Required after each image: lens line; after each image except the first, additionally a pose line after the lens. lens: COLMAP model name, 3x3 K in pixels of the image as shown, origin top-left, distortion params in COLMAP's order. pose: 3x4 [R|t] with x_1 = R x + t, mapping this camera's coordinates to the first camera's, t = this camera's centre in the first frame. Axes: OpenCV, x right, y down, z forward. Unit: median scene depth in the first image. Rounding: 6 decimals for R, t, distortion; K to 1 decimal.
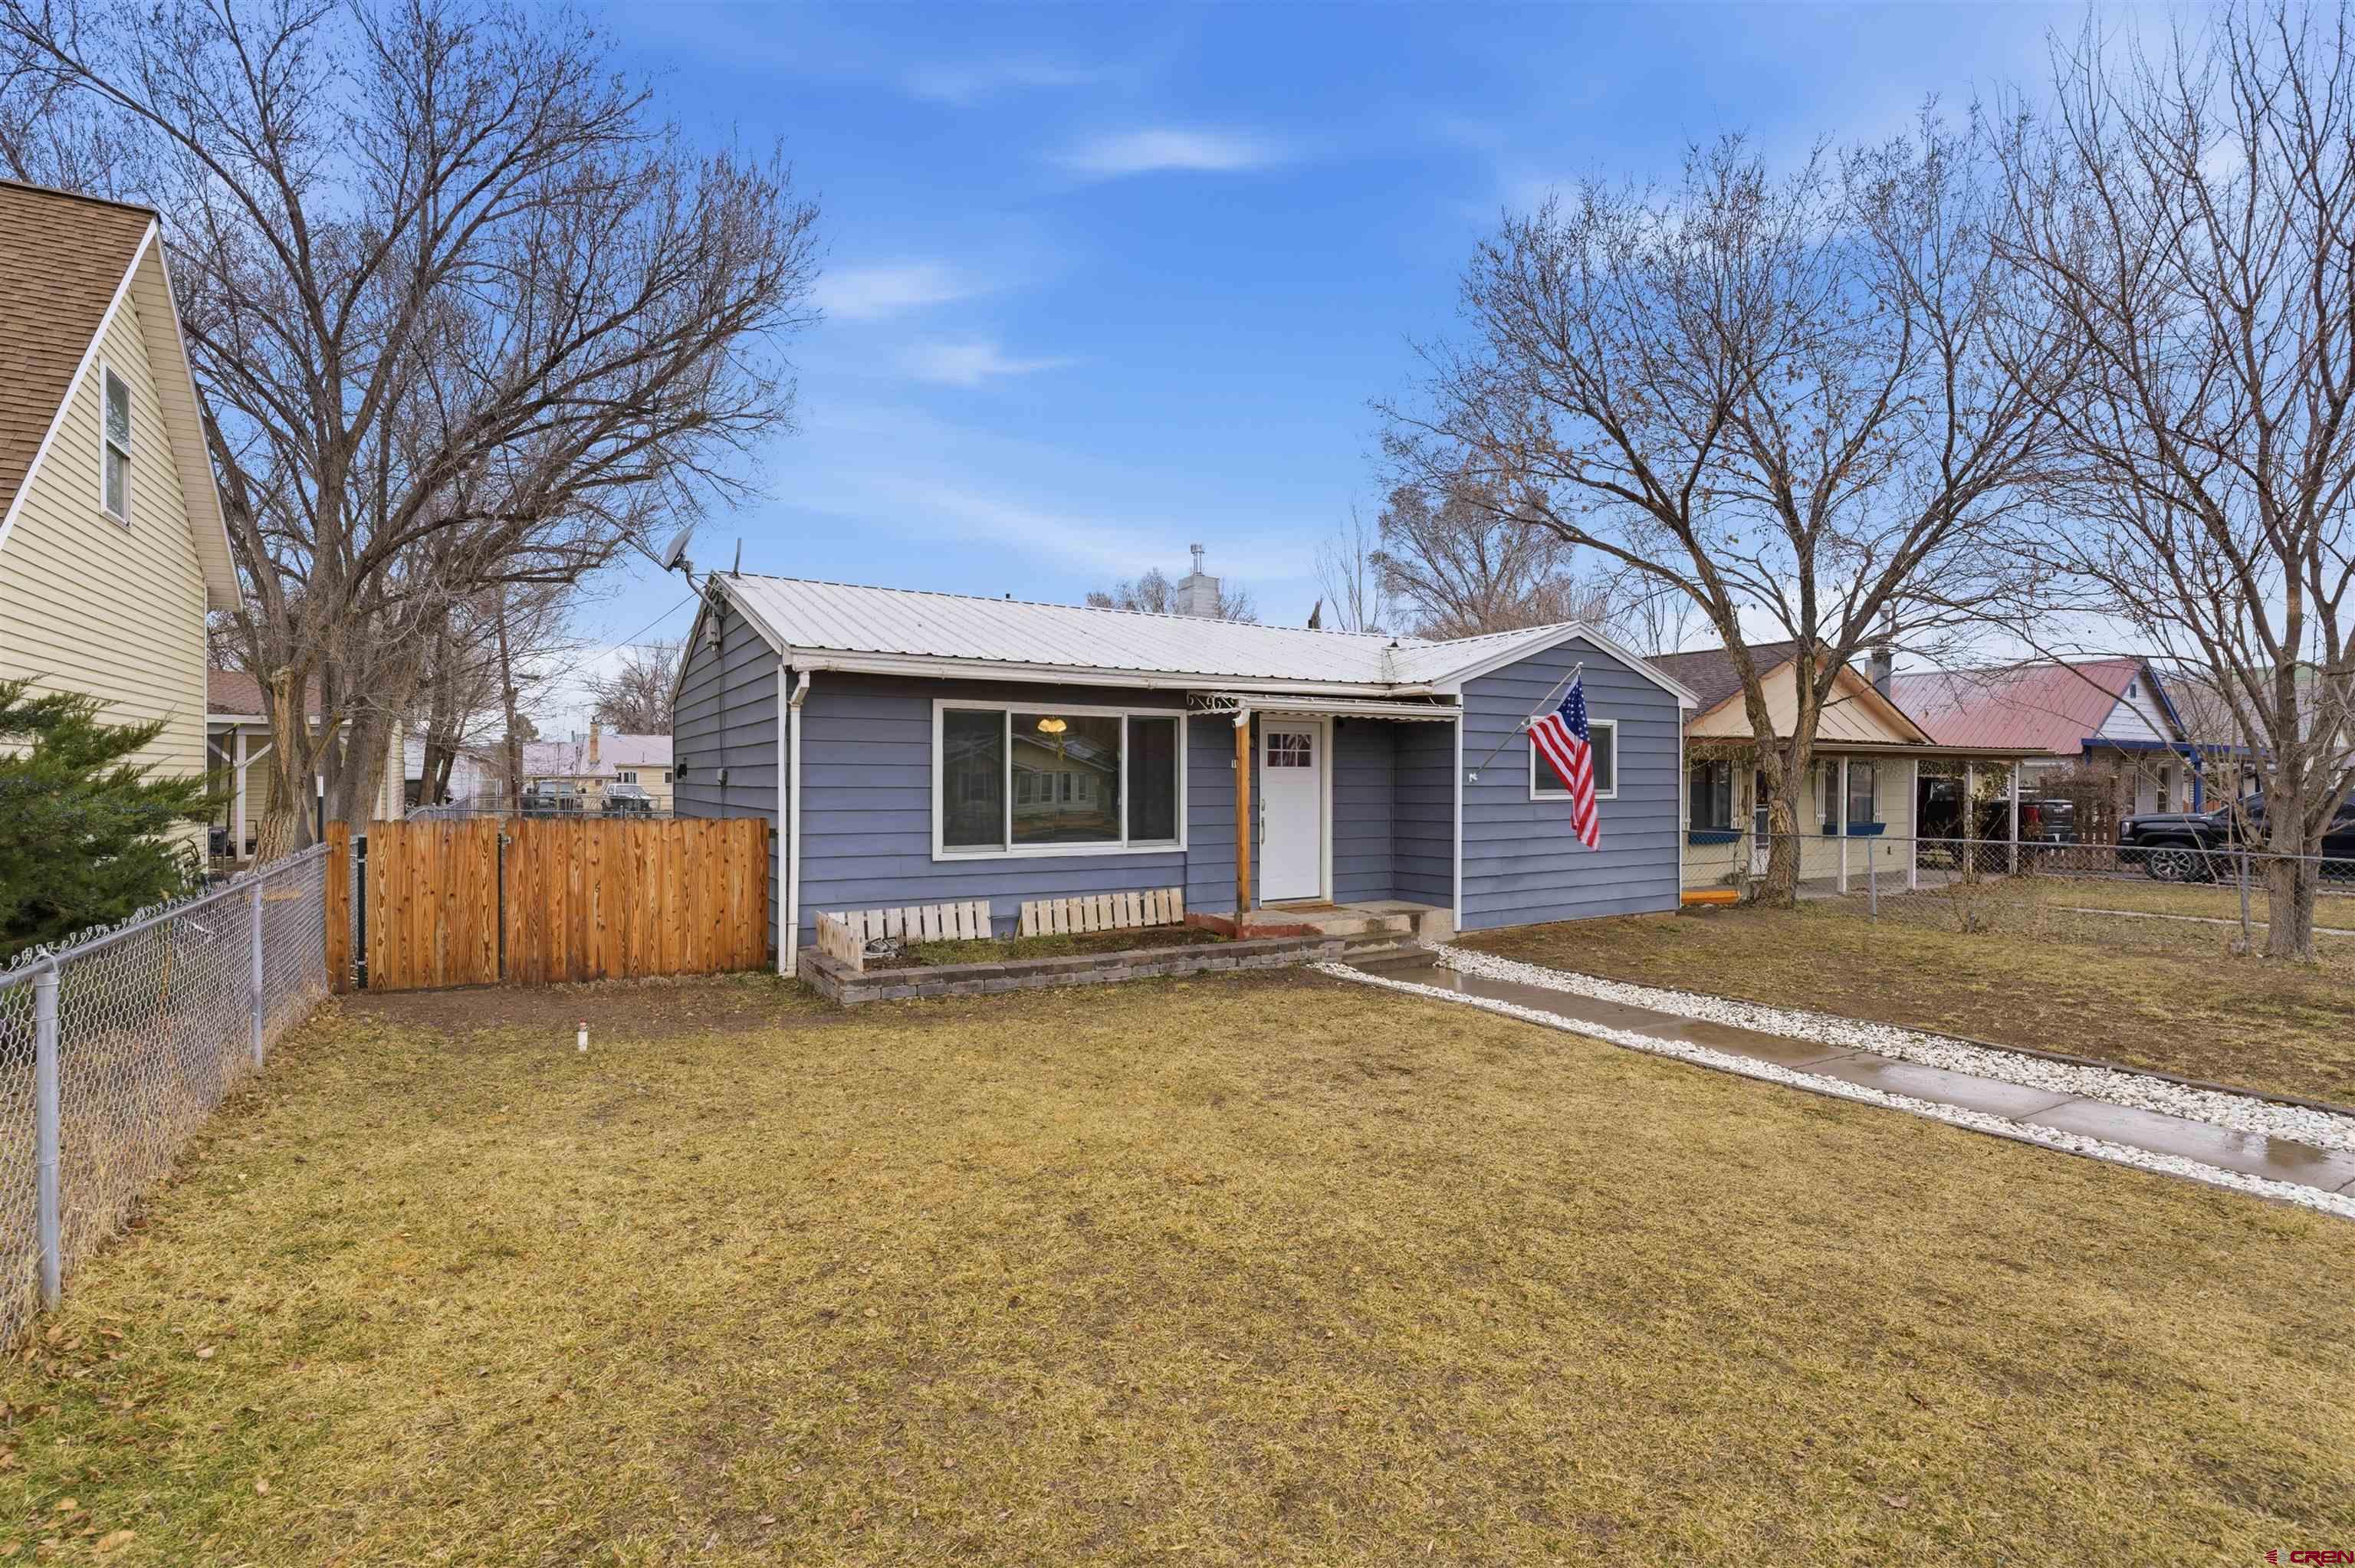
lens RADIAL K [[1074.3, 0, 1178.3], [0, 1074.3, 790.3], [0, 0, 1]] dist [0.021703, 0.002234]
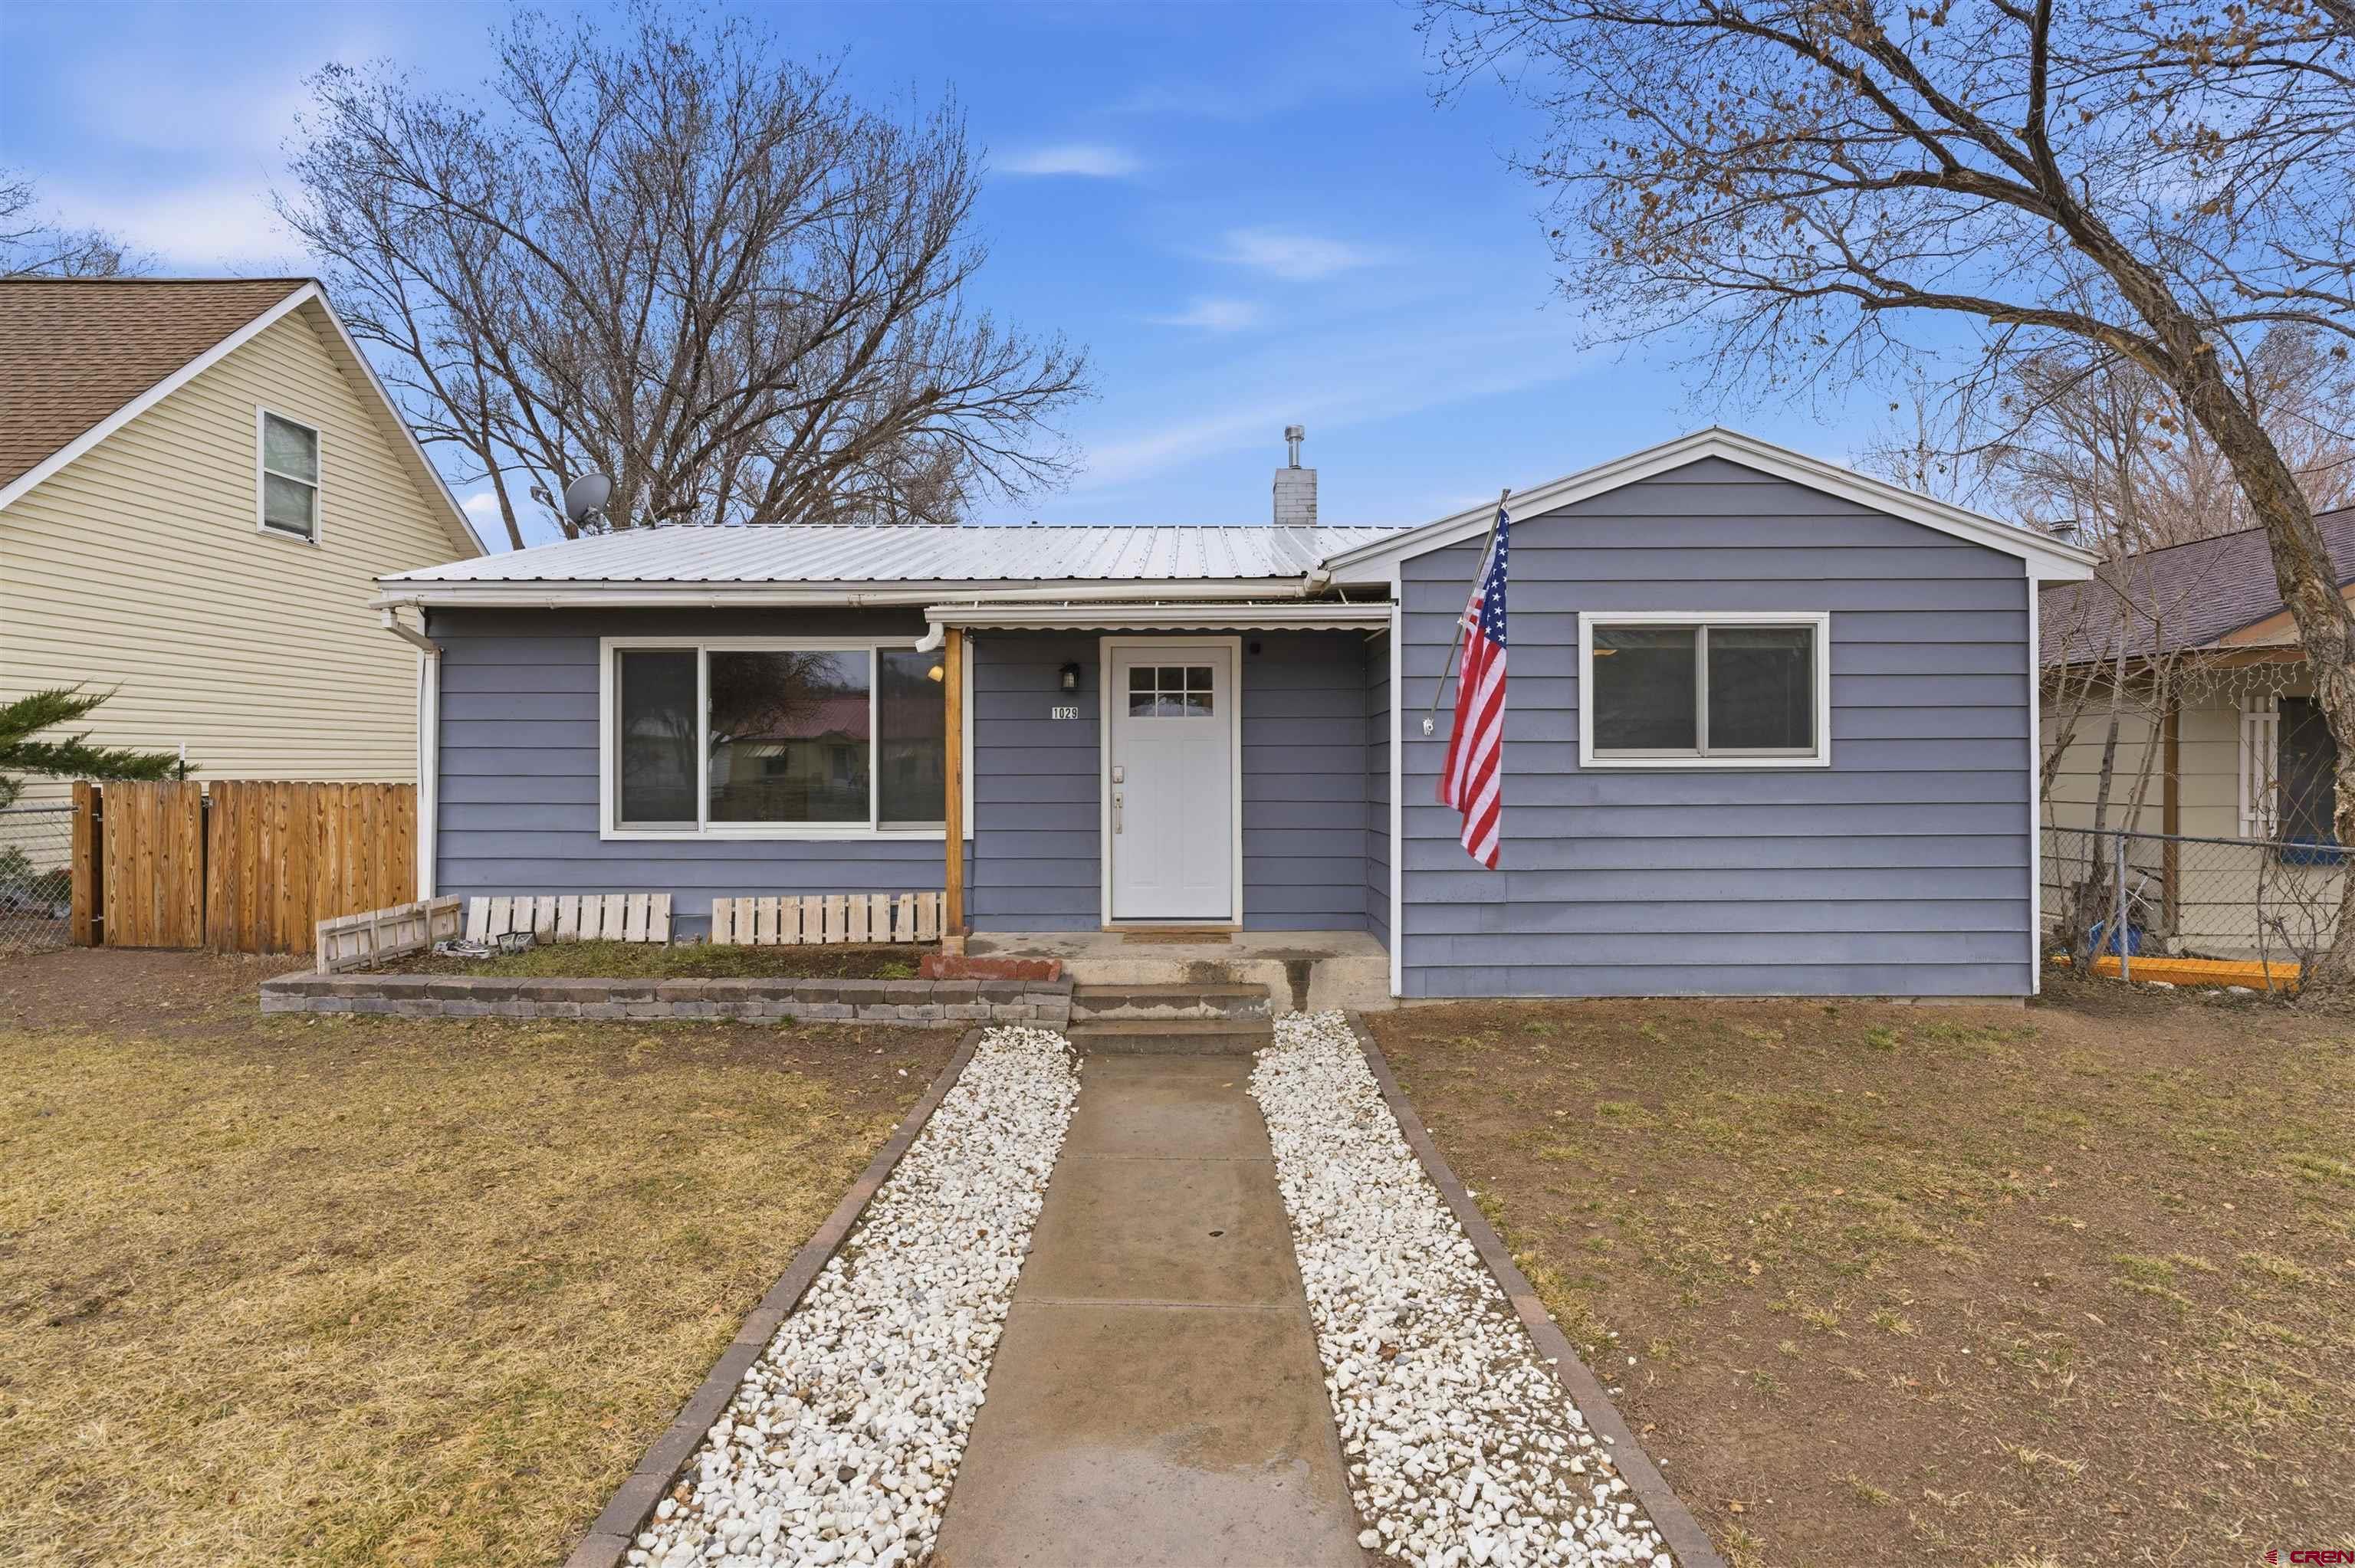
lens RADIAL K [[1074.3, 0, 1177.9], [0, 1074.3, 765.3], [0, 0, 1]] dist [0.021703, 0.002234]
pose [[0.846920, -0.002772, -0.531713, 0.543901], [-0.002440, 0.999956, -0.009100, 0.016318], [0.531714, 0.009004, 0.846876, 0.531712]]
